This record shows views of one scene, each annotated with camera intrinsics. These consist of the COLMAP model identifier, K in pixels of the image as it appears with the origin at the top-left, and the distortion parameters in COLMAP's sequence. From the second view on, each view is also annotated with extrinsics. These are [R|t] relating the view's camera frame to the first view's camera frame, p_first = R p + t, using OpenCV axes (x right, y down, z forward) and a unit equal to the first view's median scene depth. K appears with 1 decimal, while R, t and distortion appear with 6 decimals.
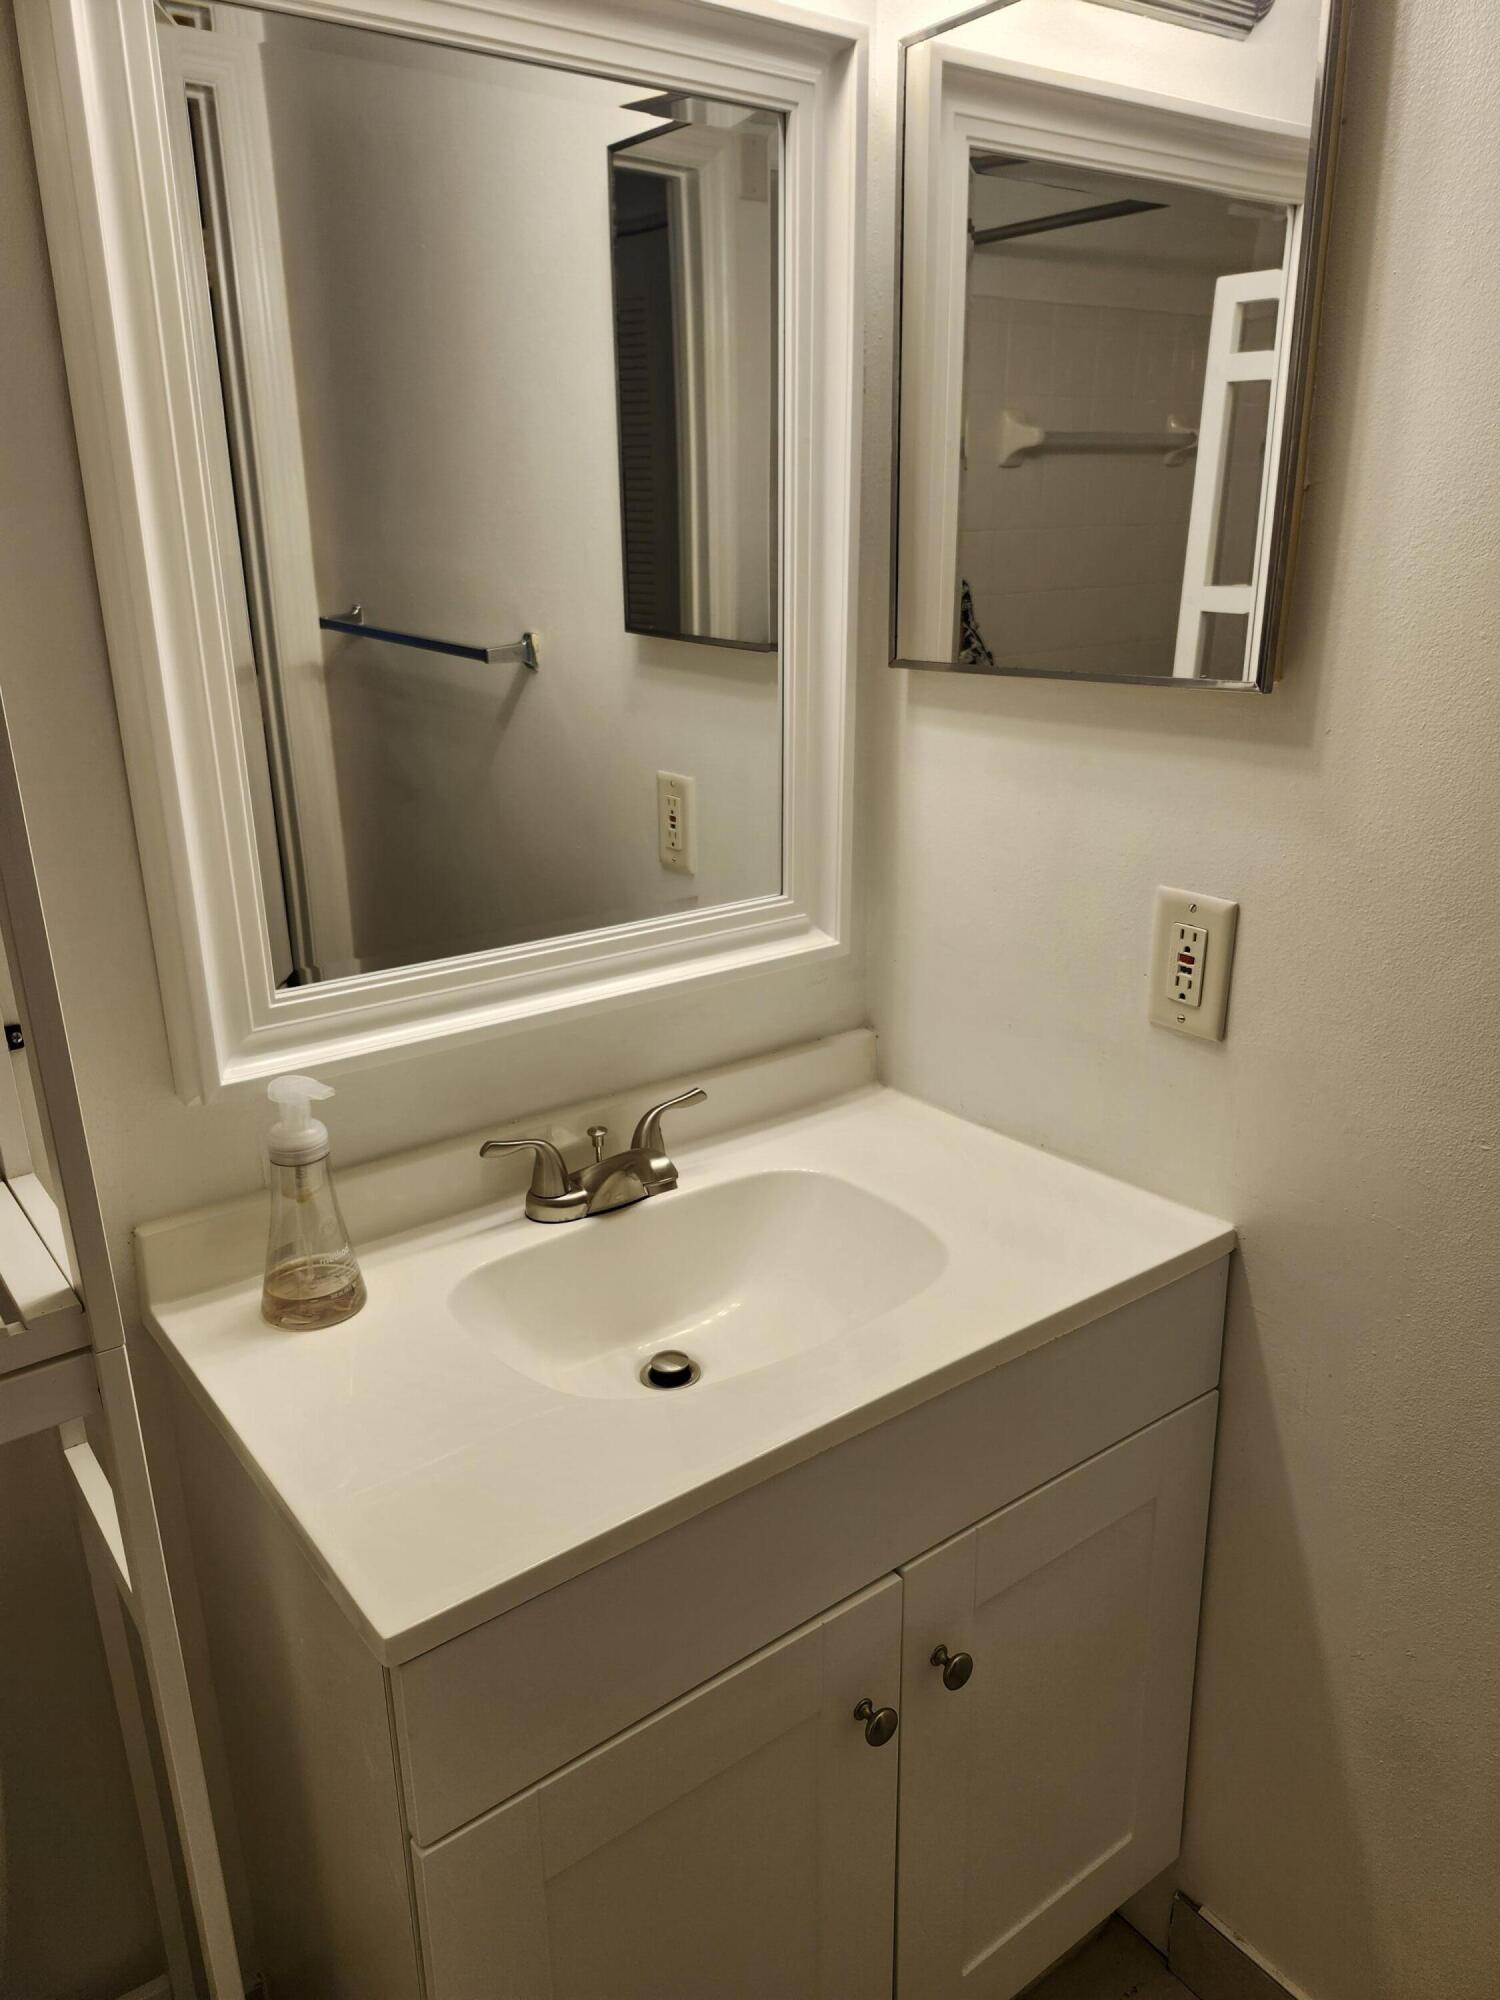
lens RADIAL K [[1372.5, 0, 750.0], [0, 1372.5, 1000.0], [0, 0, 1]] dist [0.120337, -0.152080]
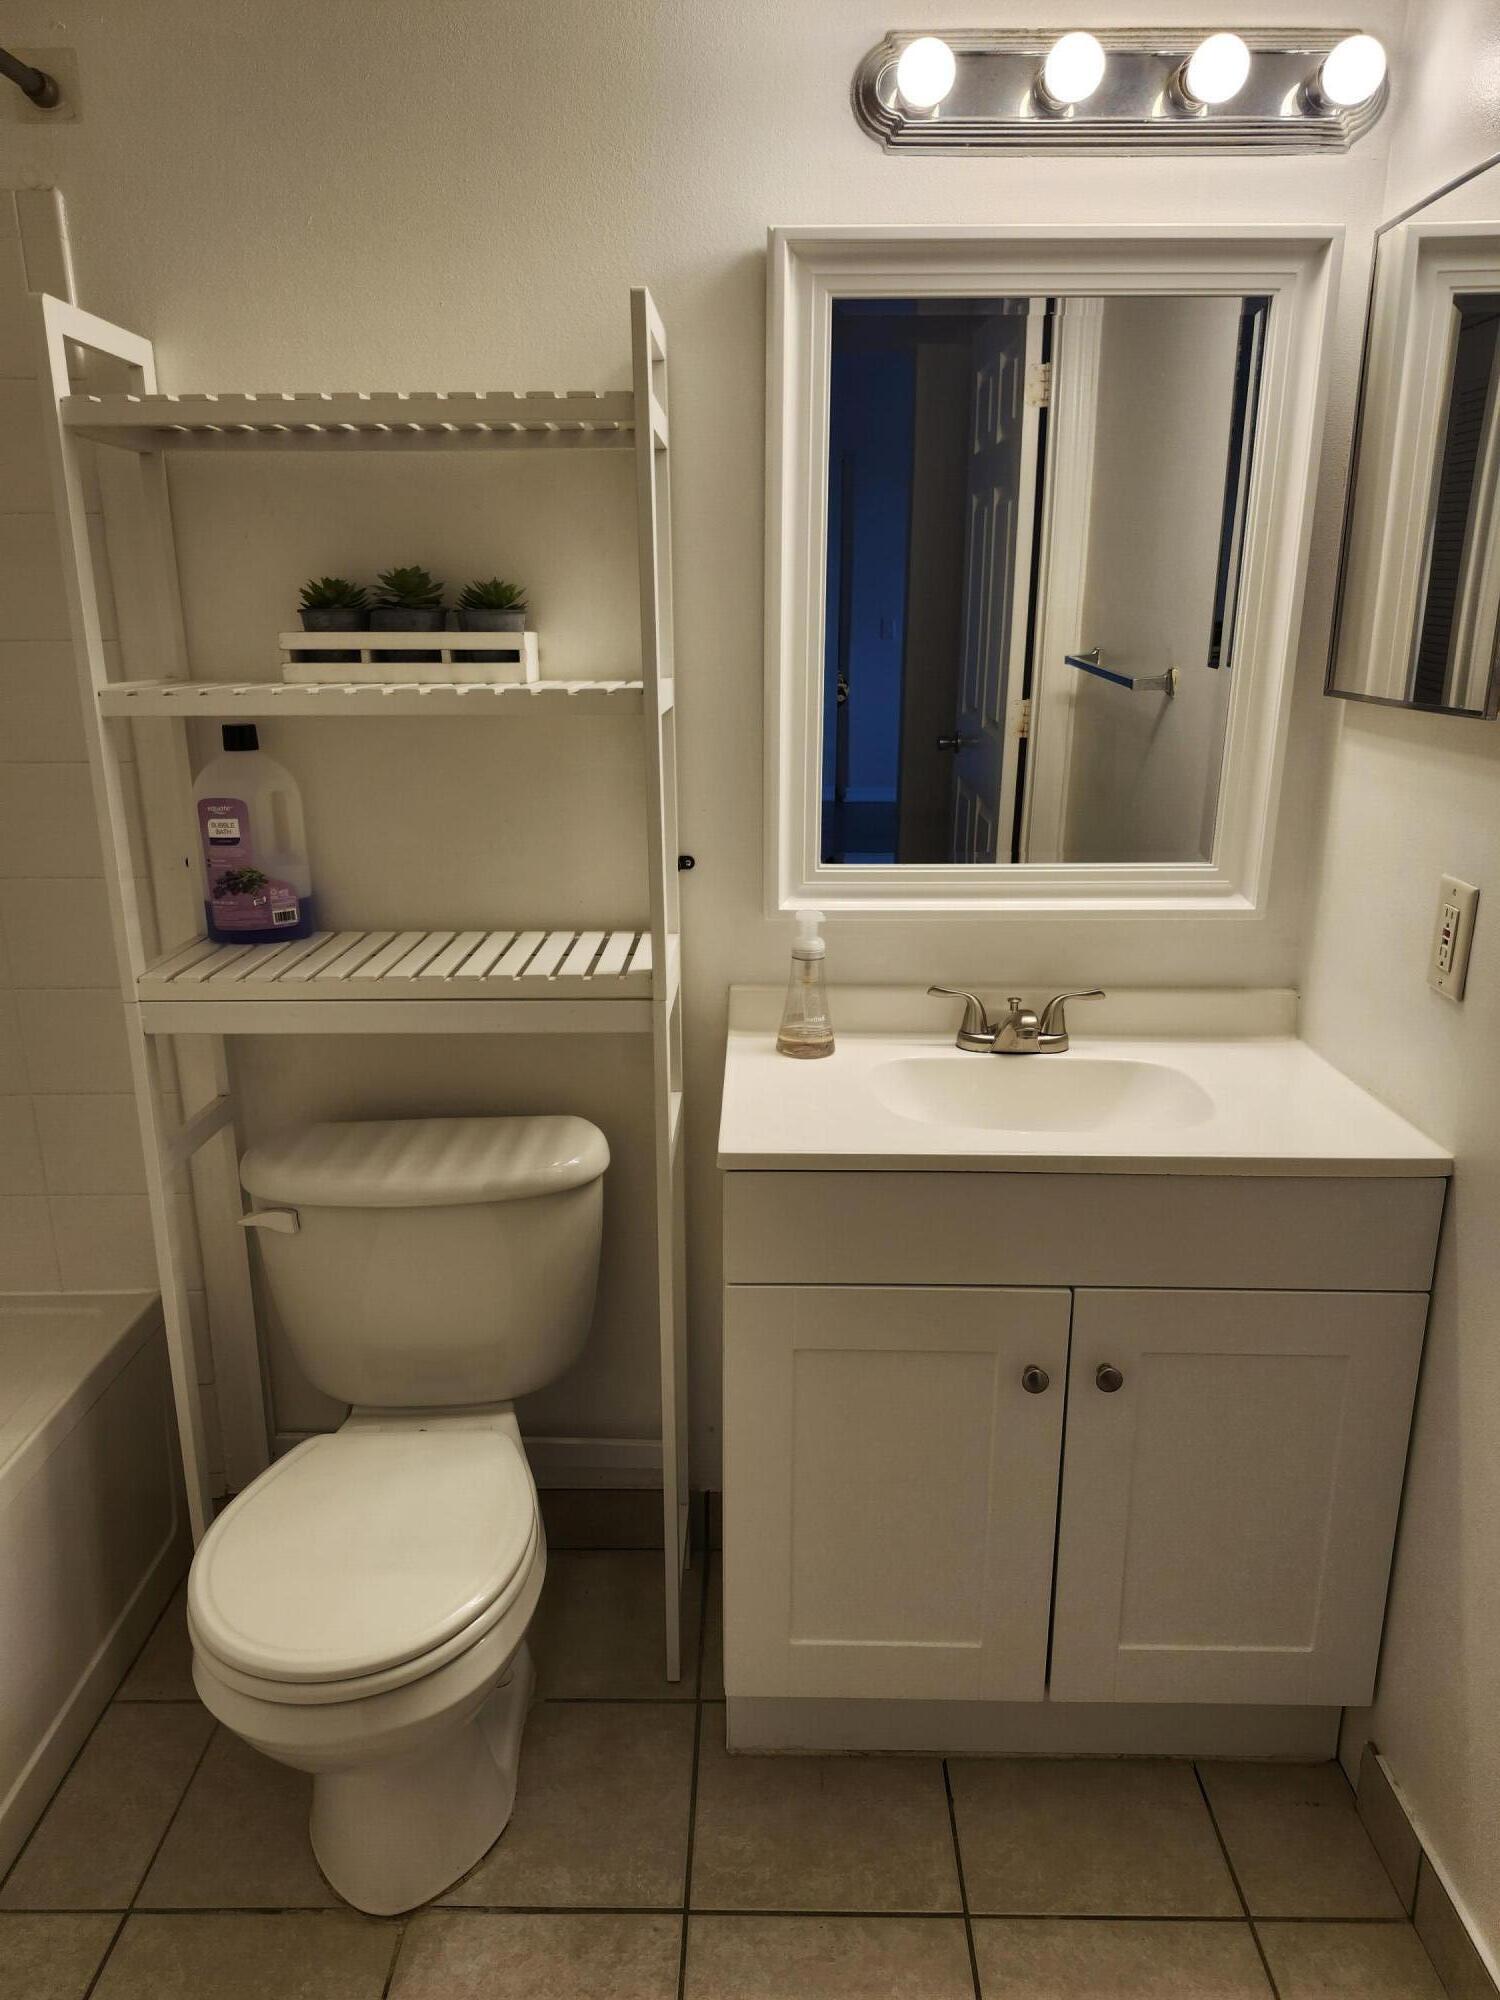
lens RADIAL K [[1369.1, 0, 750.0], [0, 1369.1, 1000.0], [0, 0, 1]] dist [0.006106, 0.003673]
pose [[0.794997, 0.179045, -0.579589, 0.508871], [-0.196504, 0.979941, 0.033184, 0.104560], [0.573905, 0.087510, 0.814233, -0.333157]]
